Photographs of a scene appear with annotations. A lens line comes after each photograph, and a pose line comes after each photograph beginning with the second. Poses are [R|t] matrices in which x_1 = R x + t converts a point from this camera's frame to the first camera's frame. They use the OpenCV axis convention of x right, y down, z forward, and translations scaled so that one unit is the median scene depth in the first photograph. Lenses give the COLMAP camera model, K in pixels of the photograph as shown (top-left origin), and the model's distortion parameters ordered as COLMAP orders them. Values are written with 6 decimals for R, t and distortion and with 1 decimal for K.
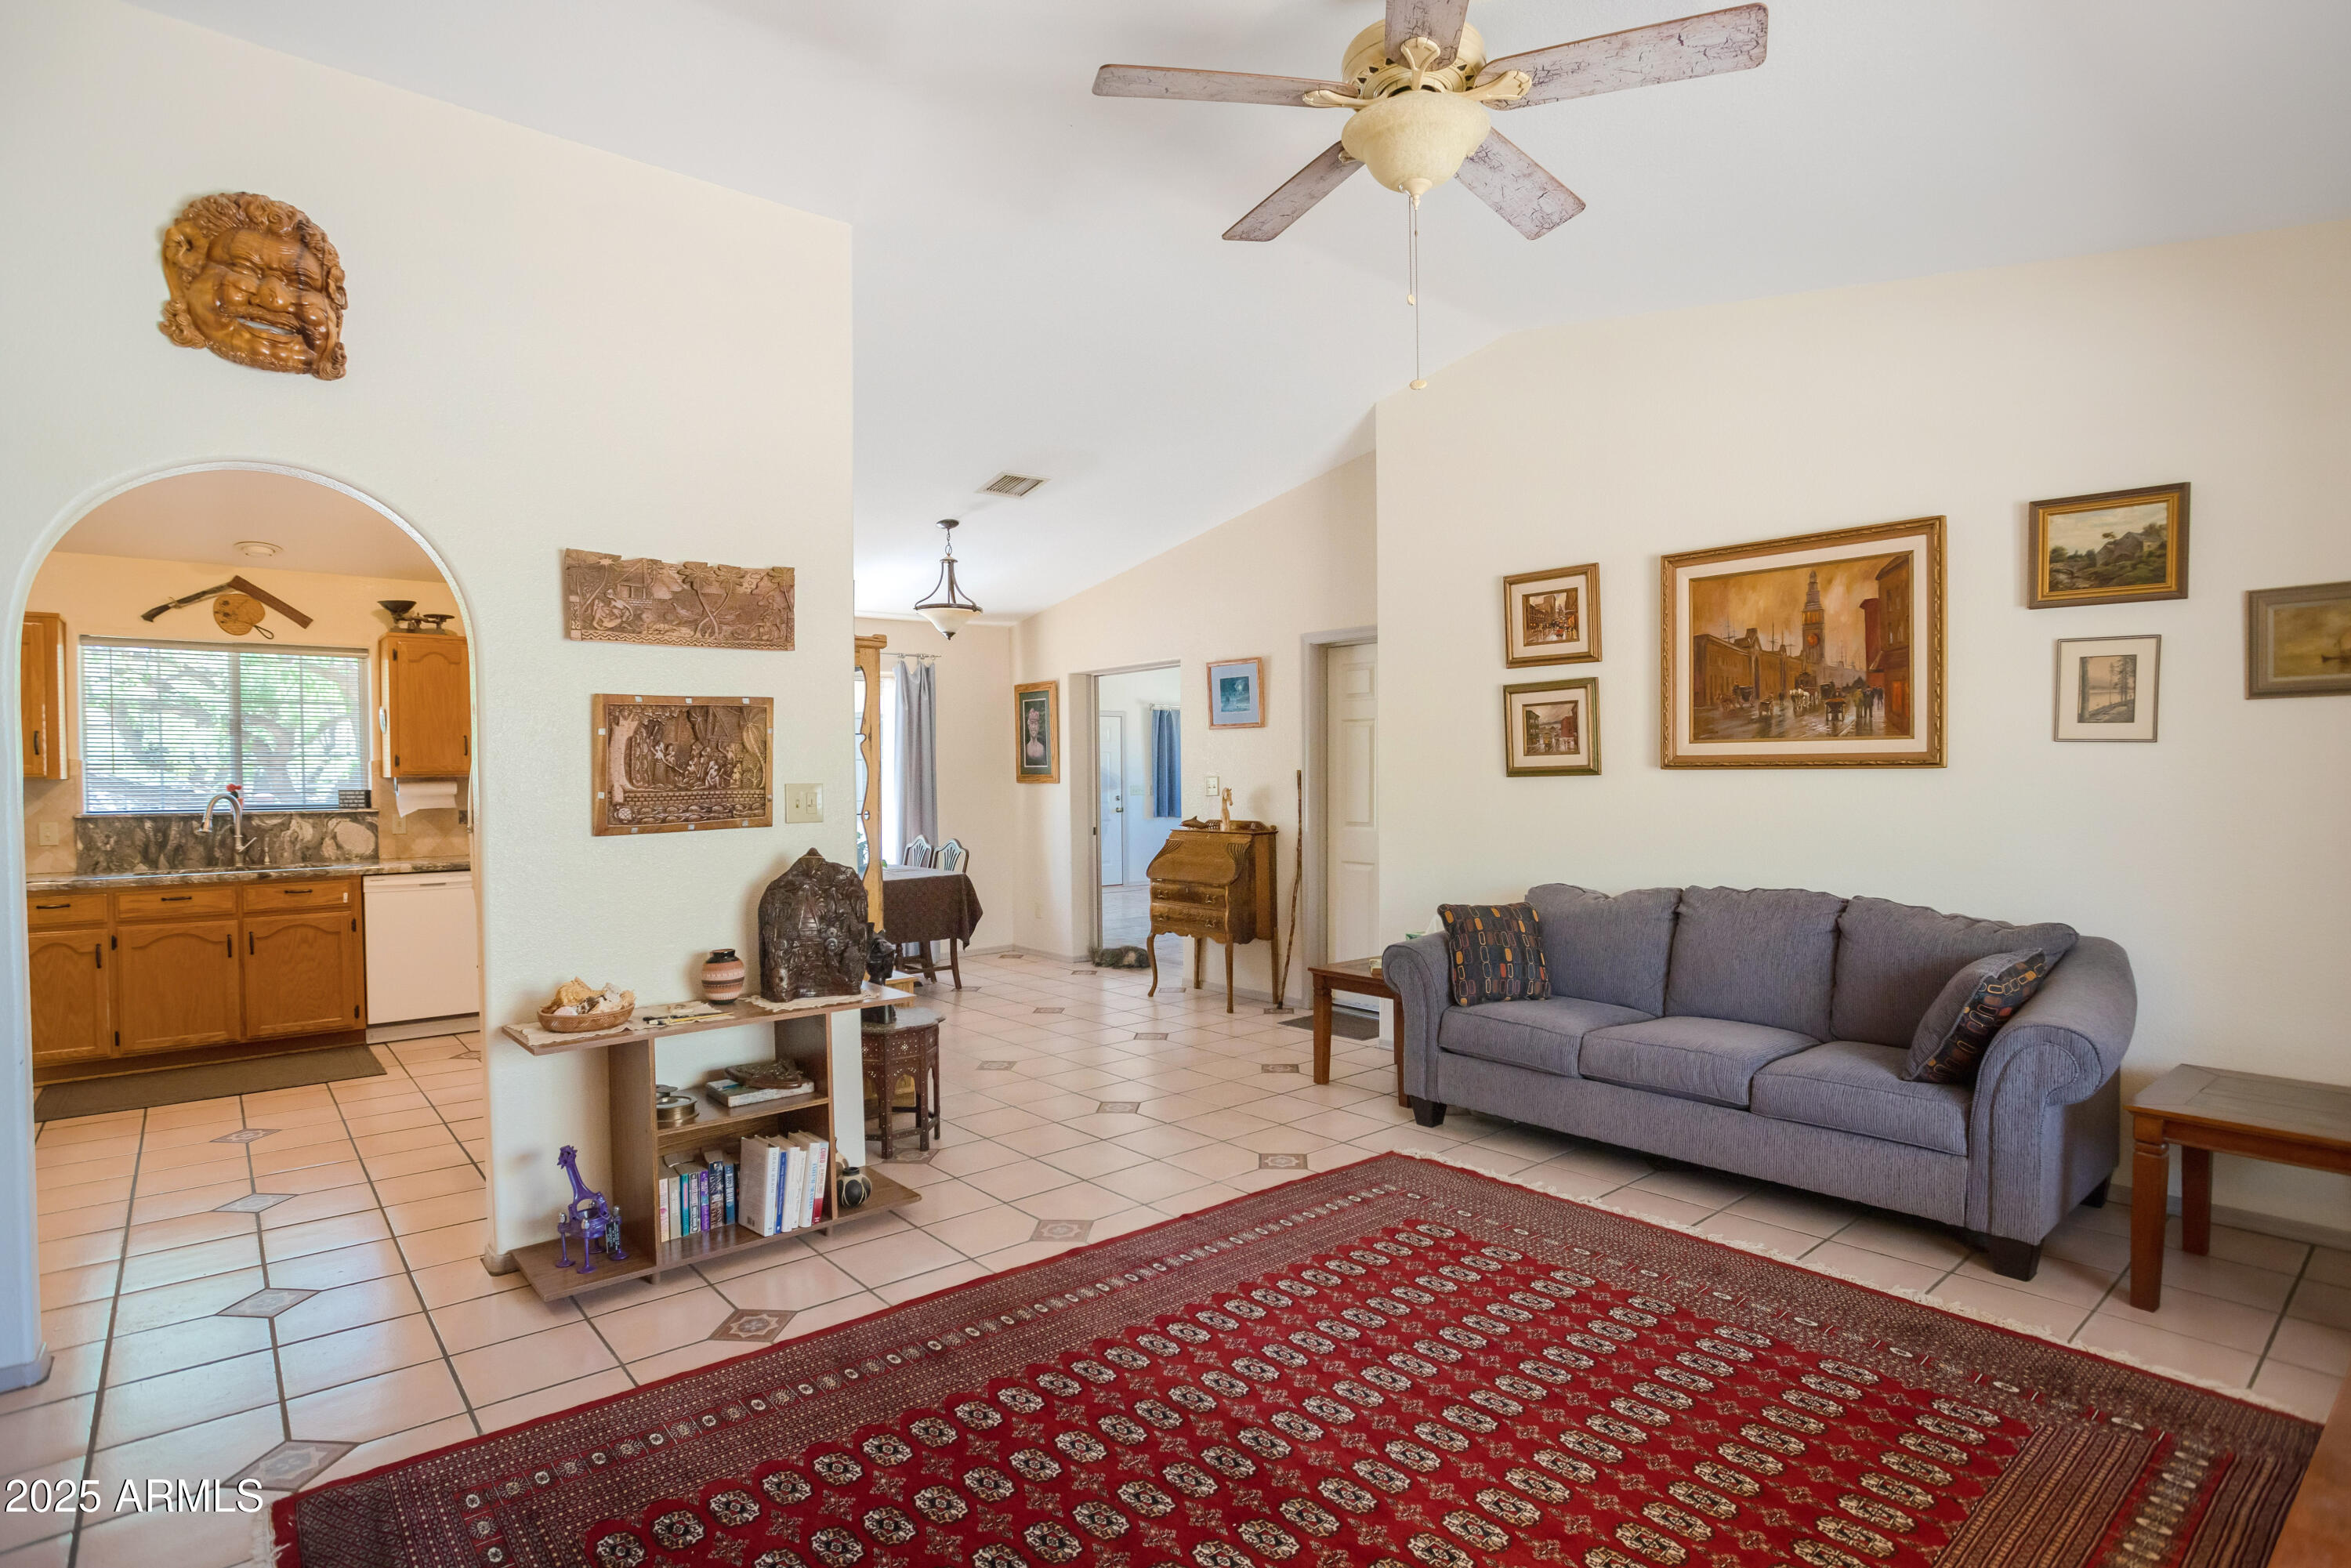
lens RADIAL K [[1181.7, 0, 1172.0], [0, 1181.7, 795.0], [0, 0, 1]] dist [-0.055384, 0.026037]
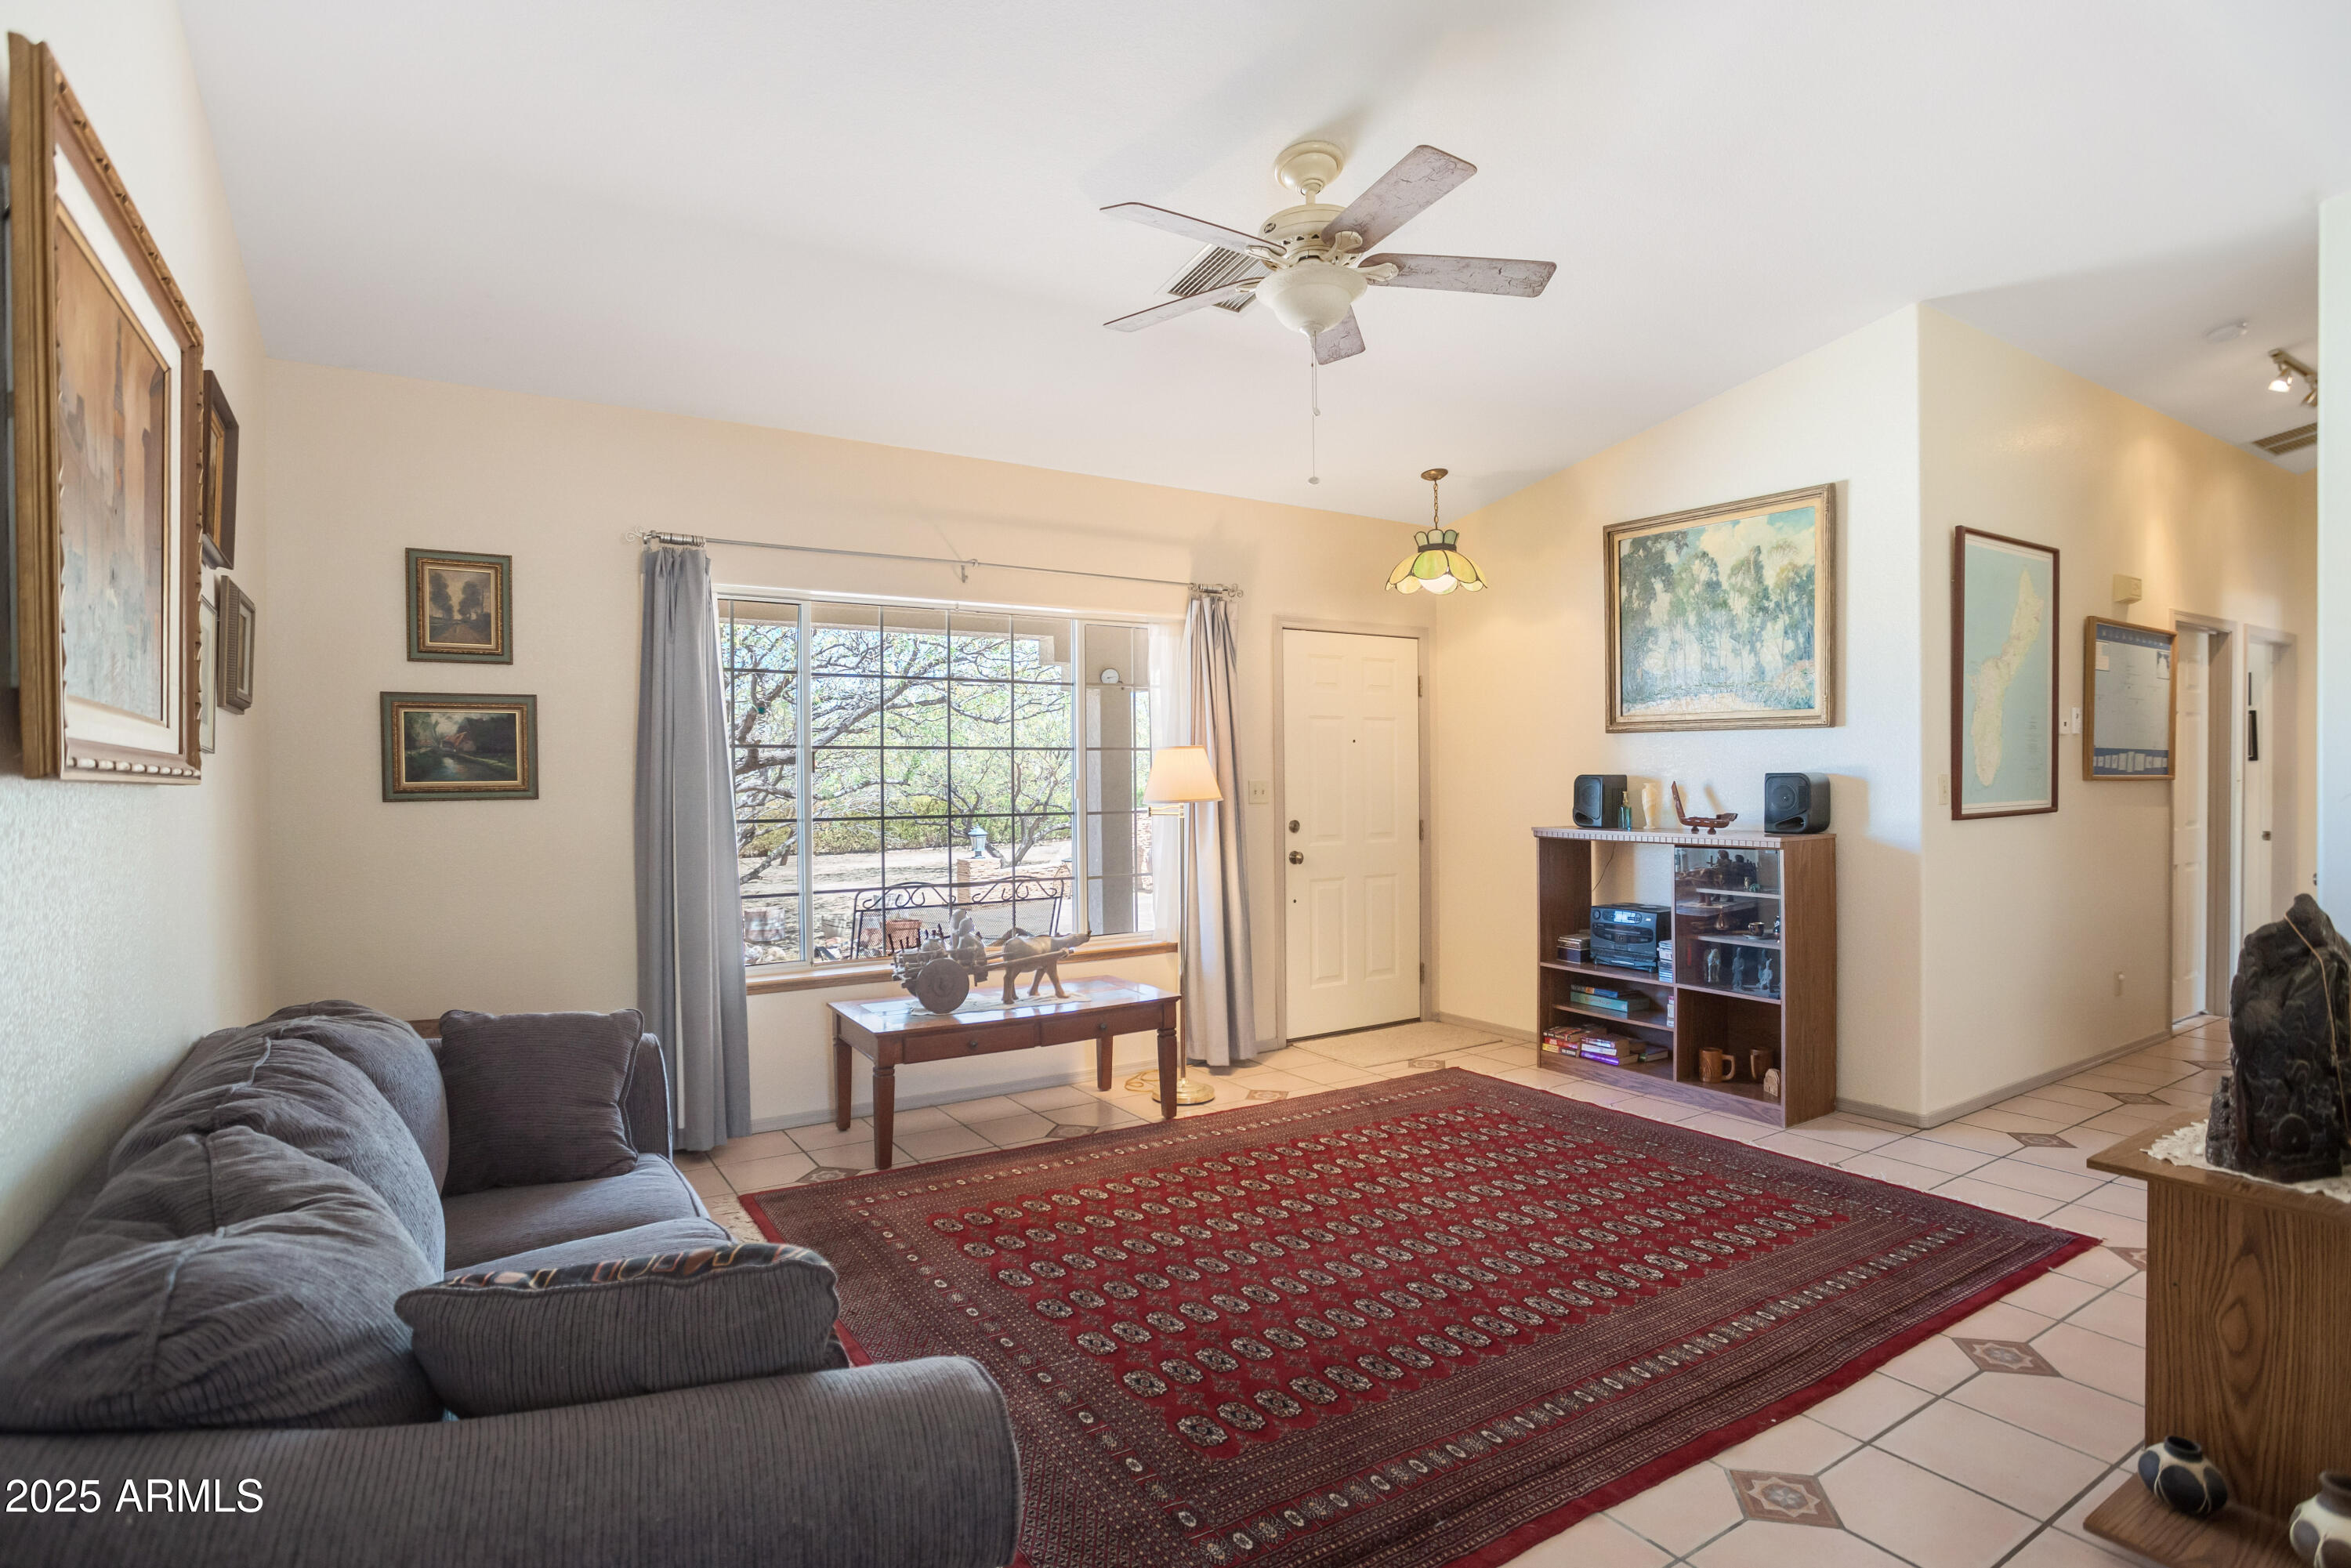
lens RADIAL K [[1189.3, 0, 1172.1], [0, 1189.3, 793.2], [0, 0, 1]] dist [-0.066159, 0.026512]
pose [[-0.990908, 0.017529, 0.133392, 0.129620], [0.021096, 0.999455, 0.025371, -0.024025], [-0.132874, 0.027955, -0.990739, 1.520883]]
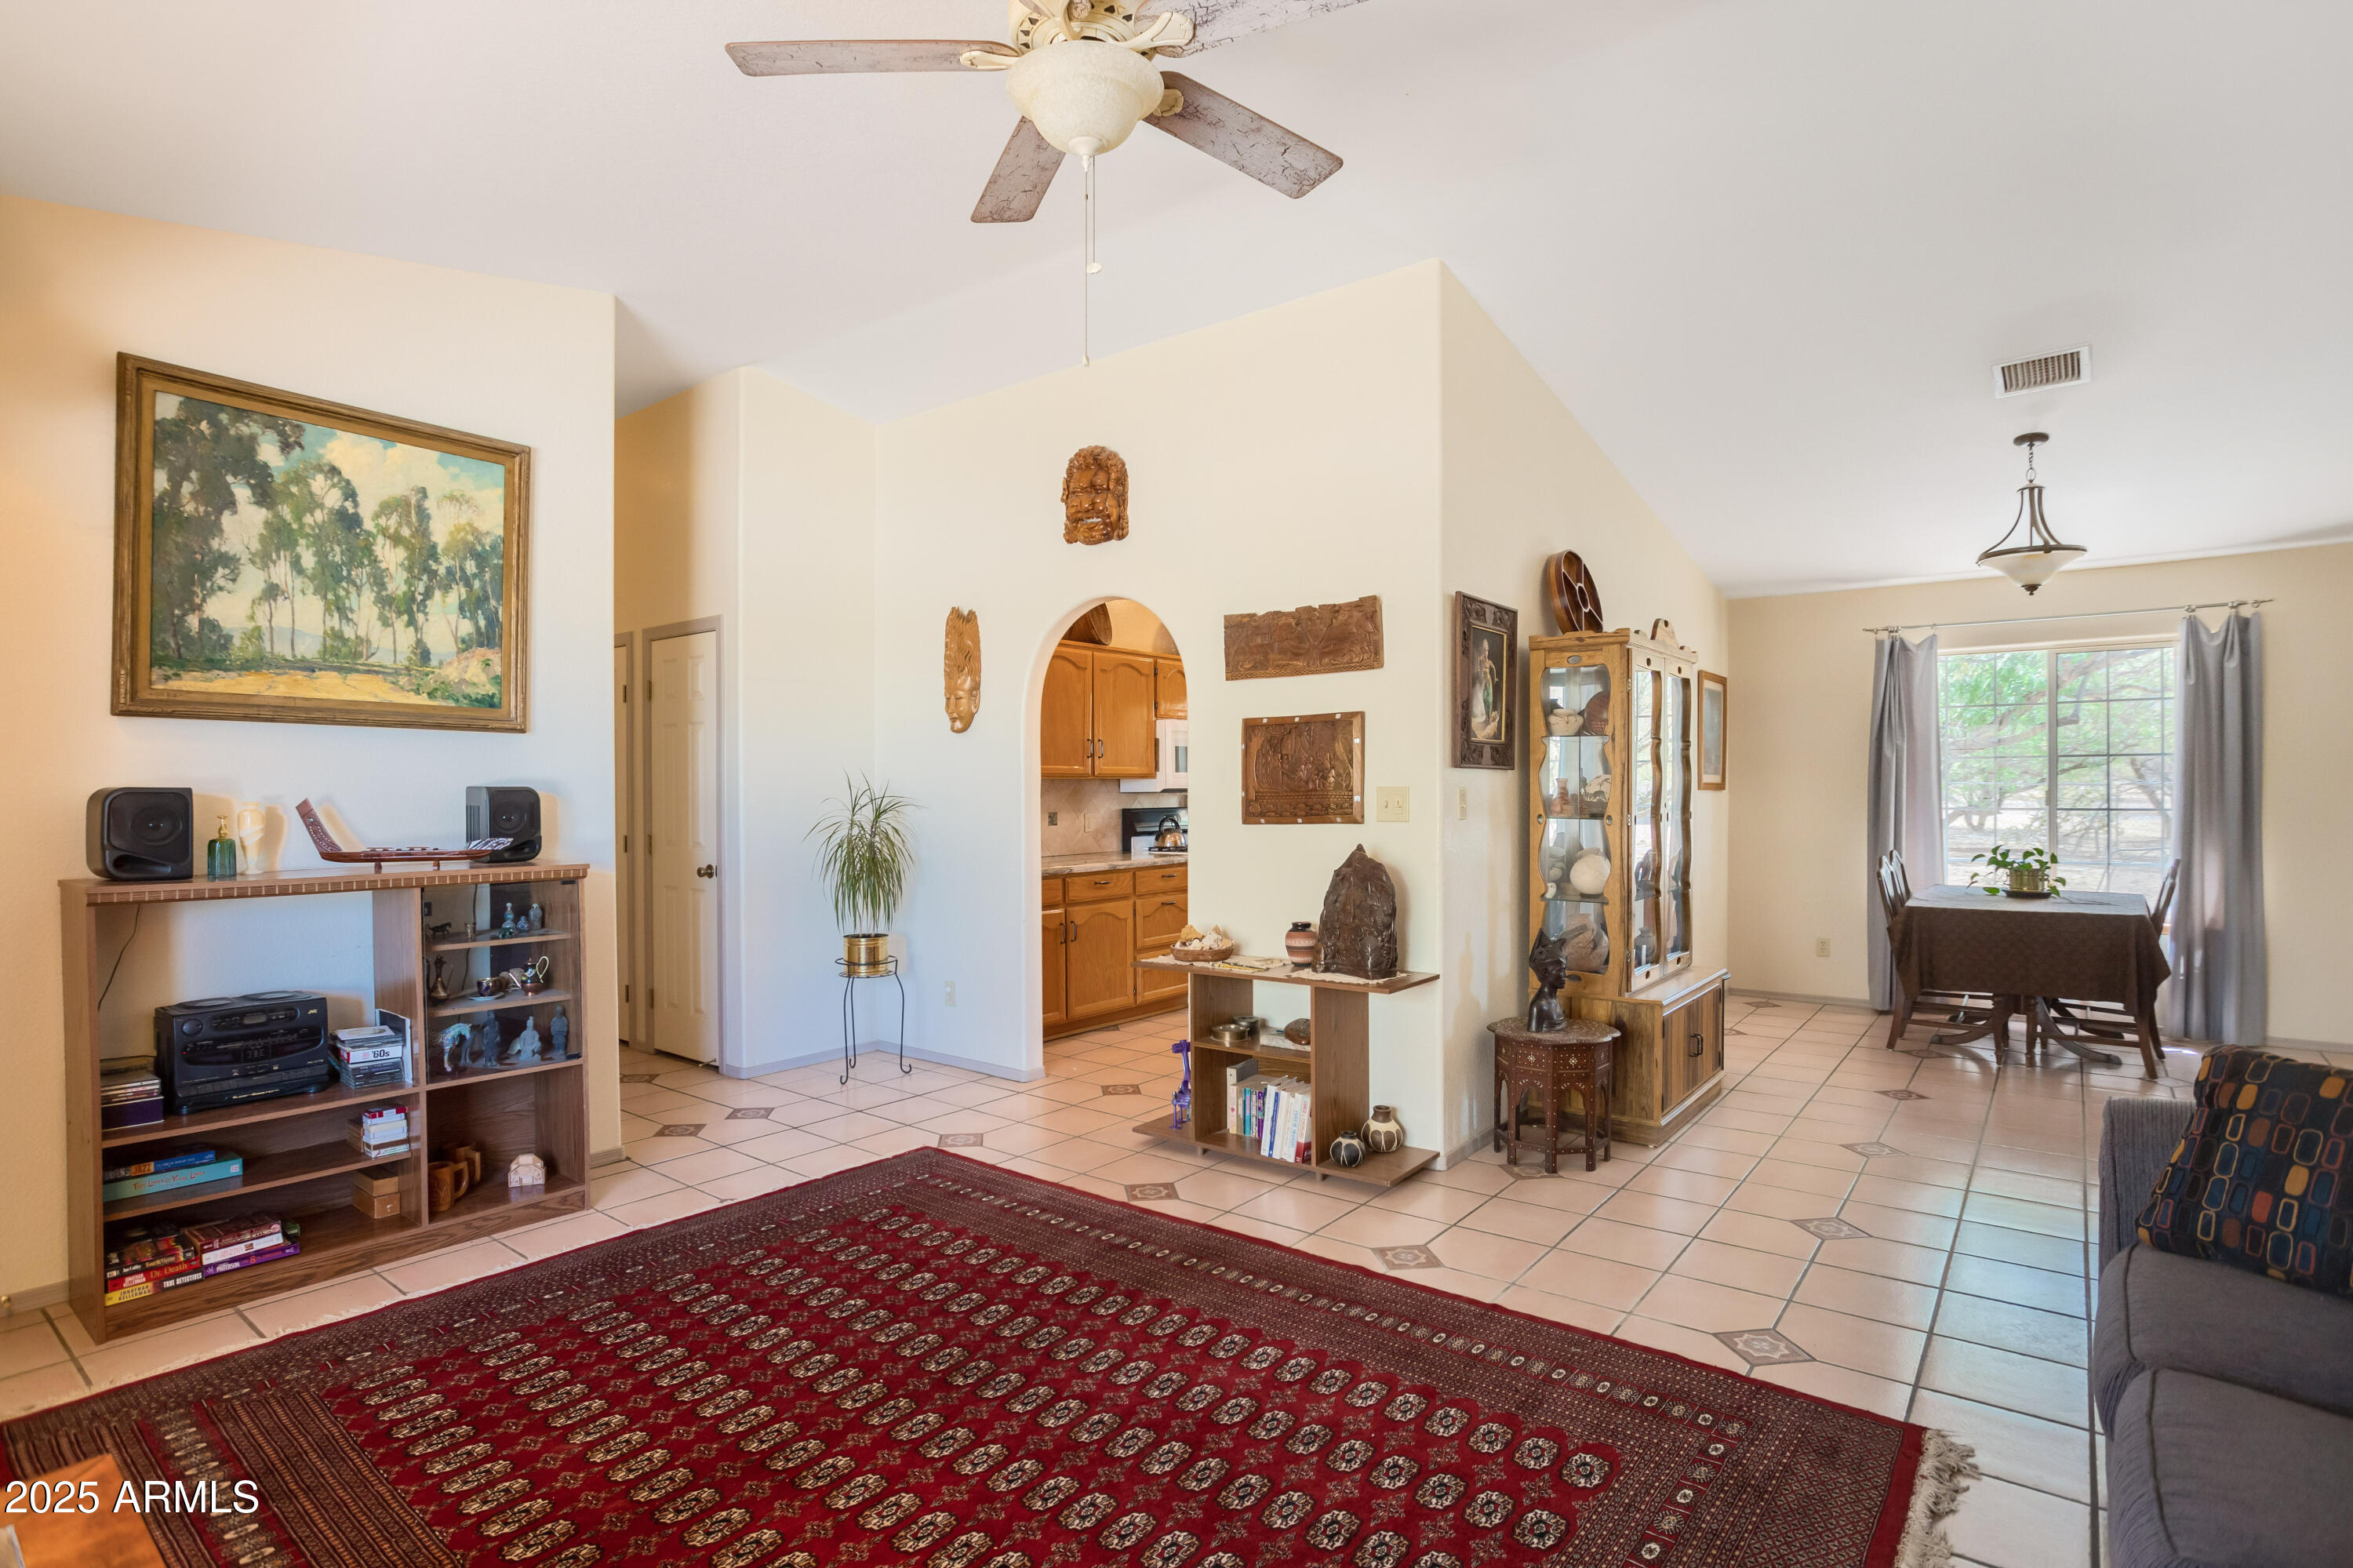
lens RADIAL K [[1182.8, 0, 1173.0], [0, 1182.8, 795.0], [0, 0, 1]] dist [-0.055384, 0.026037]
pose [[0.203073, 0.016754, -0.979020, 0.735697], [-0.013428, 0.999807, 0.014324, -0.015204], [0.979072, 0.010237, 0.203258, 0.571181]]
